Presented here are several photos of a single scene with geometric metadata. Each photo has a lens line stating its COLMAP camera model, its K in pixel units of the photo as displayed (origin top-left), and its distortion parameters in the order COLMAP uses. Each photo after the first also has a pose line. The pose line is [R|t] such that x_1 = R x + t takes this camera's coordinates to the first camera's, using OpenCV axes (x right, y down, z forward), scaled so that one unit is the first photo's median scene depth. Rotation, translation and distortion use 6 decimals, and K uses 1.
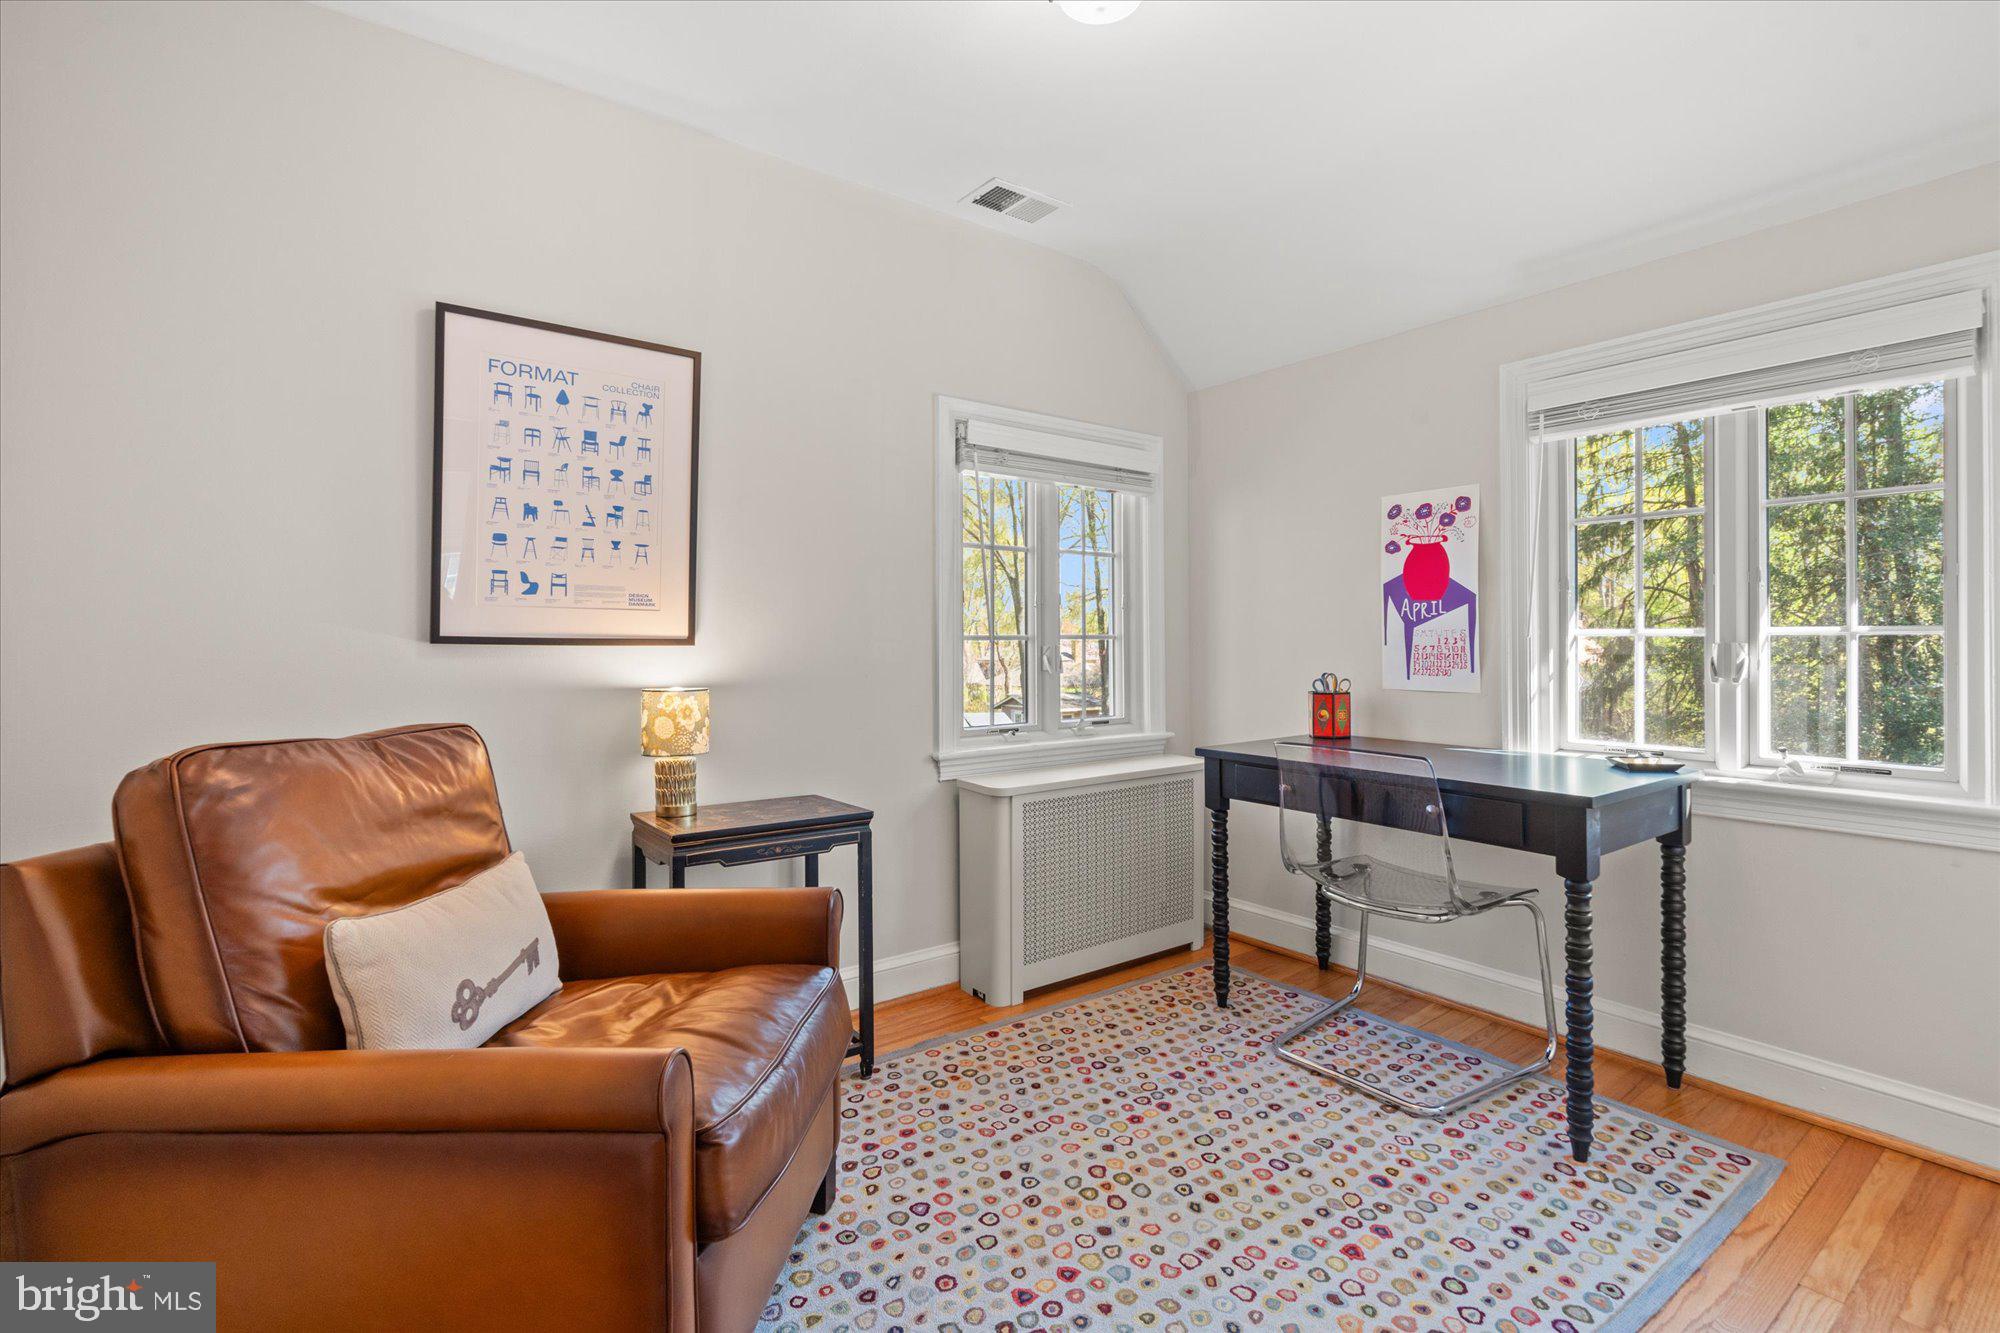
lens RADIAL K [[910.5, 0, 993.5], [0, 910.5, 653.3], [0, 0, 1]] dist [-0.005731, 0.003245]
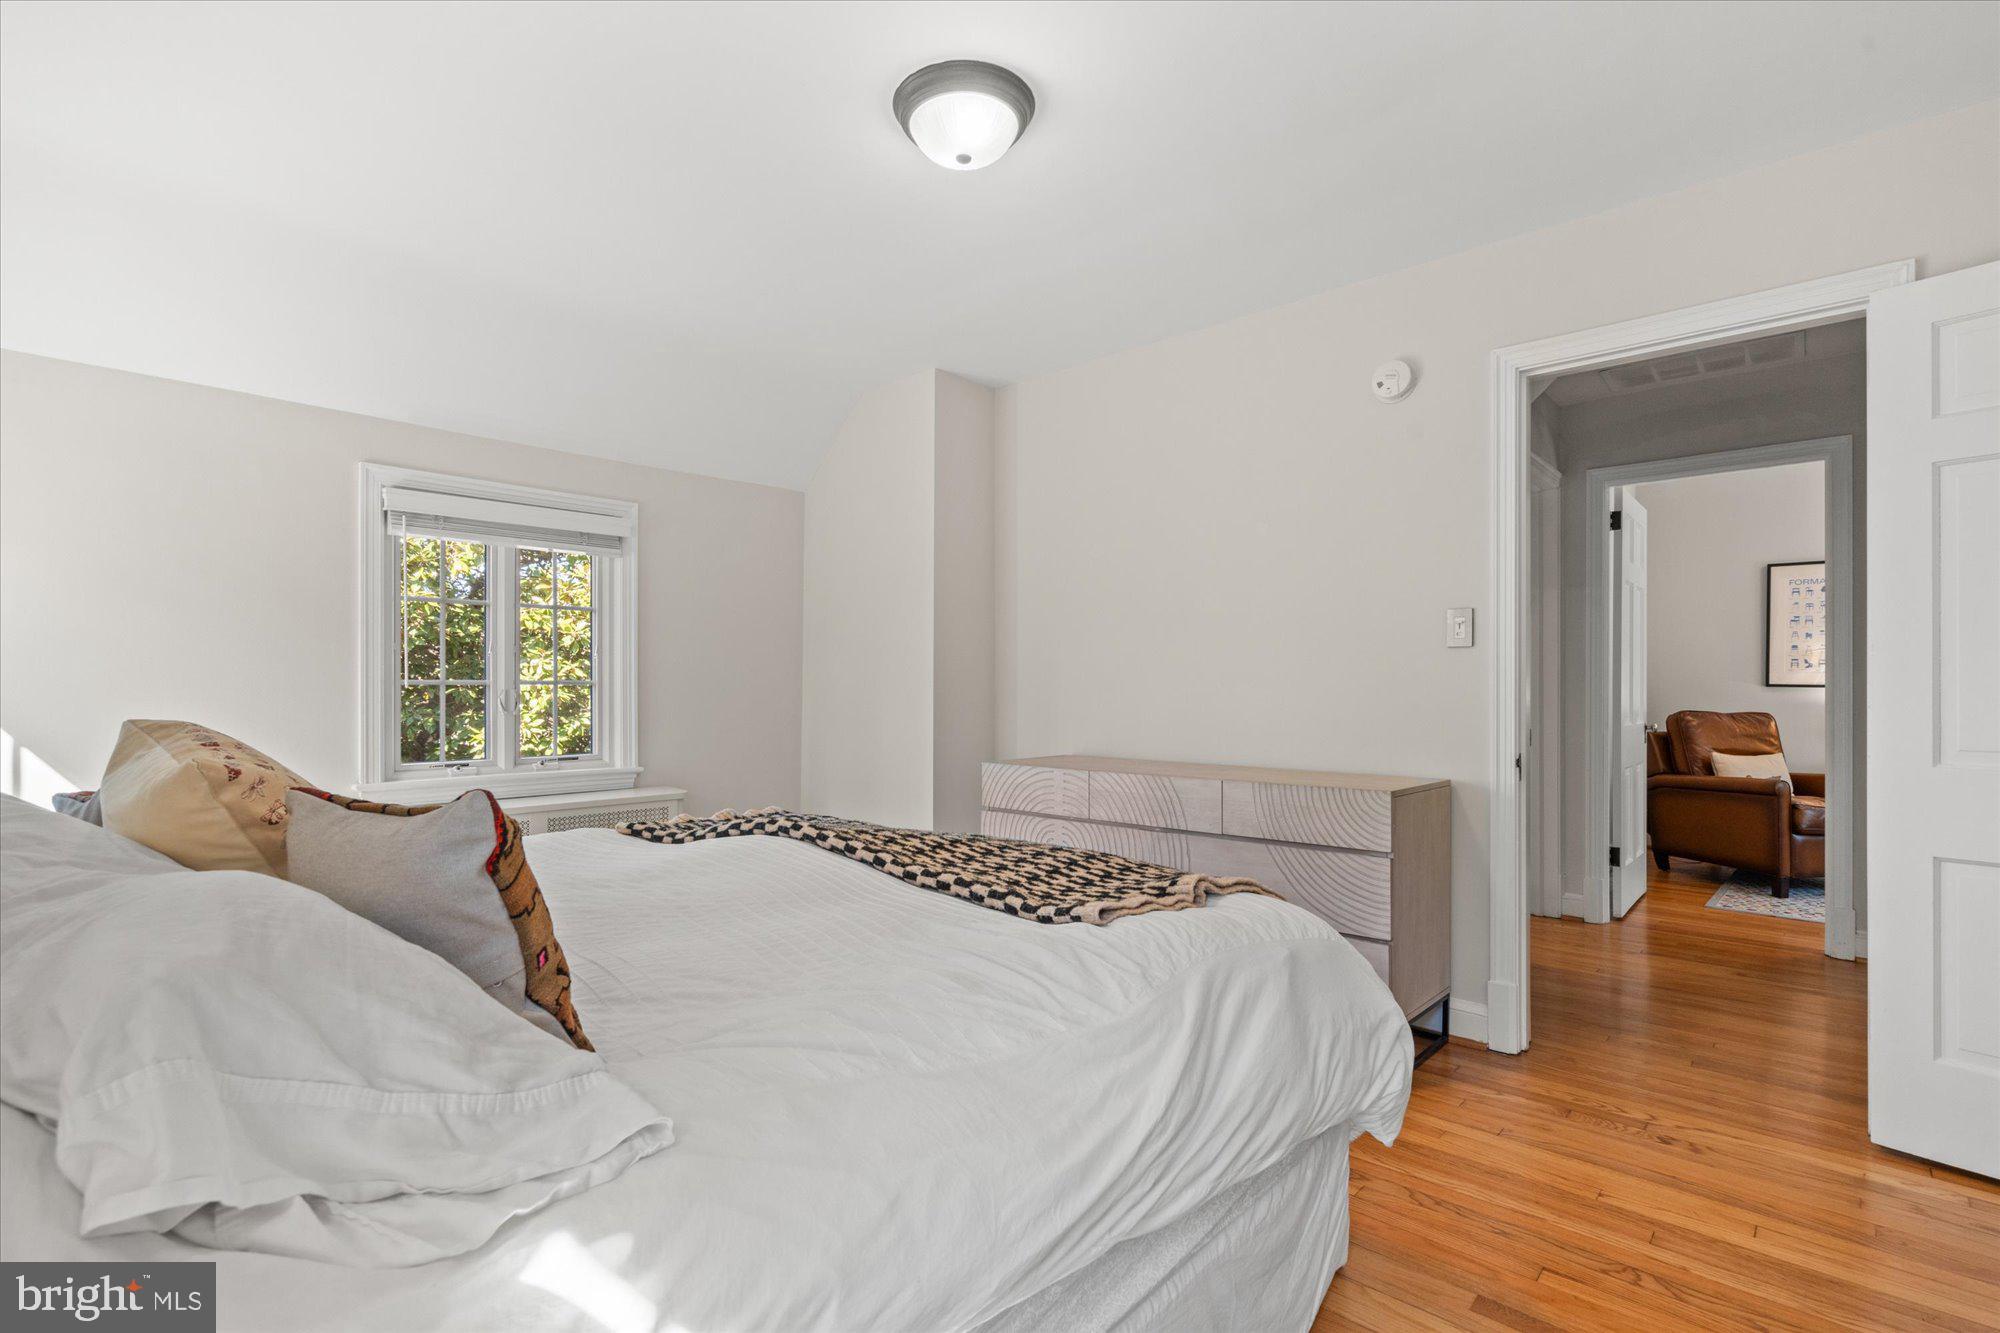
lens RADIAL K [[910.5, 0, 997.4], [0, 910.5, 678.1], [0, 0, 1]] dist [-0.005731, 0.003245]
pose [[0.187728, -0.004487, -0.982211, 2.093291], [-0.009057, 0.999939, -0.006299, 0.001578], [0.982179, 0.010079, 0.187676, -2.294103]]
